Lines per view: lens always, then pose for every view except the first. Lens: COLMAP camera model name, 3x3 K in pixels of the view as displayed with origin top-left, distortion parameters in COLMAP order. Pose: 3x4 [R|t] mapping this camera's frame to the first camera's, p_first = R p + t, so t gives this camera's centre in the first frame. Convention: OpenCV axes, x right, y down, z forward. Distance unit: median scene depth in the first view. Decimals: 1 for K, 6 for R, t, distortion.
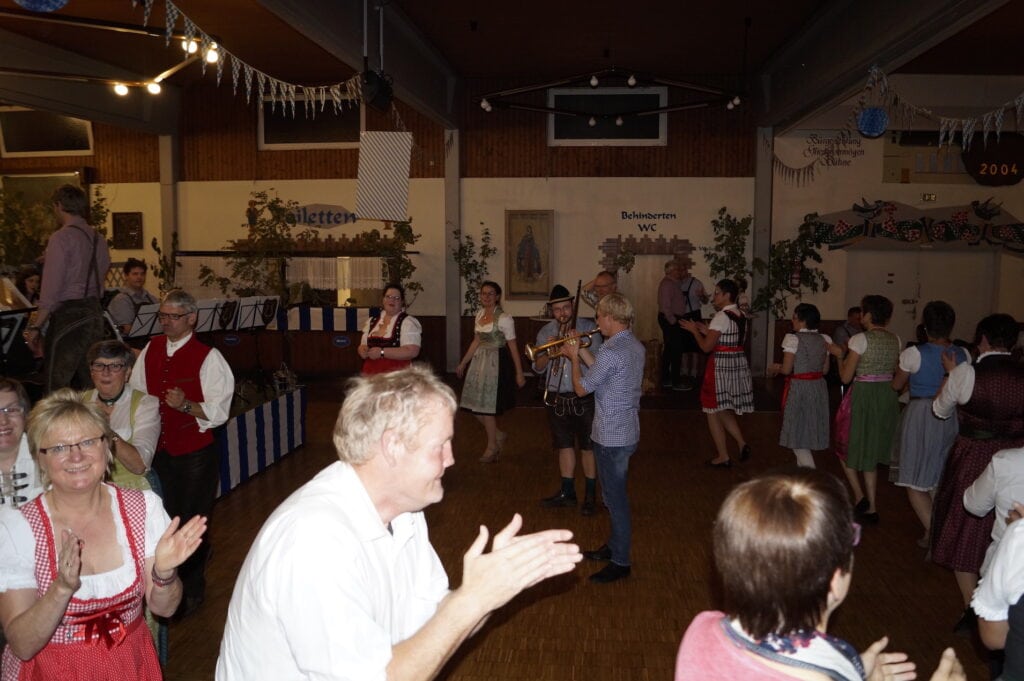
lens RADIAL K [[806.6, 0, 517.1], [0, 806.6, 332.2], [0, 0, 1]] dist [-0.075836, 0.005858]
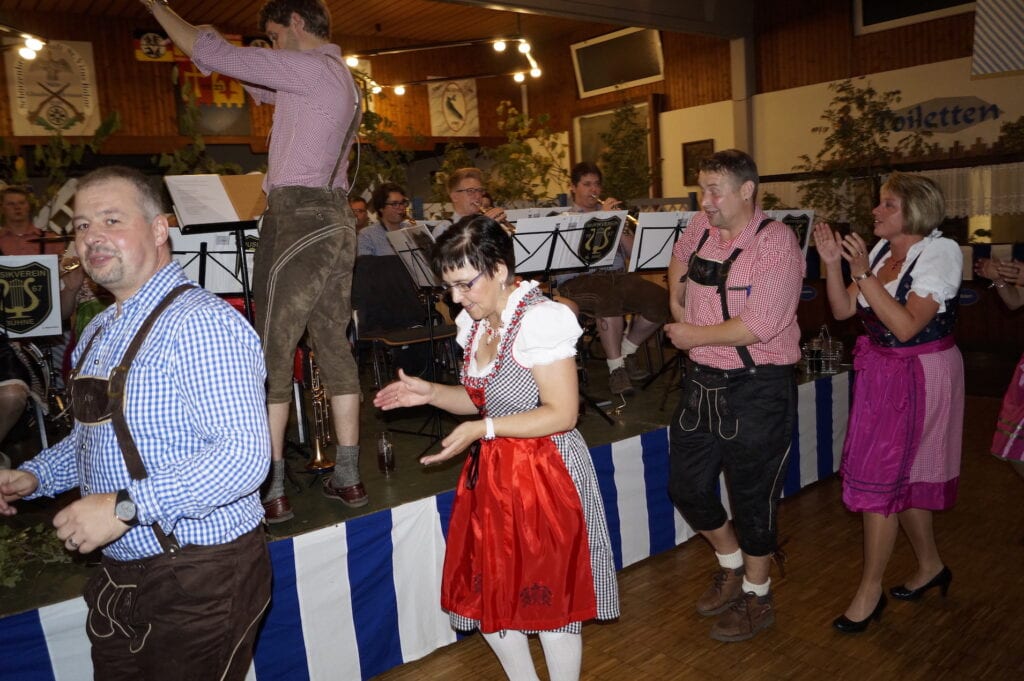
lens RADIAL K [[806.6, 0, 518.7], [0, 806.6, 336.1], [0, 0, 1]] dist [-0.075836, 0.005858]
pose [[0.710078, 0.044124, -0.702739, -0.022790], [-0.007517, 0.998453, 0.055096, 0.009524], [0.704083, -0.033840, 0.709311, 0.261906]]
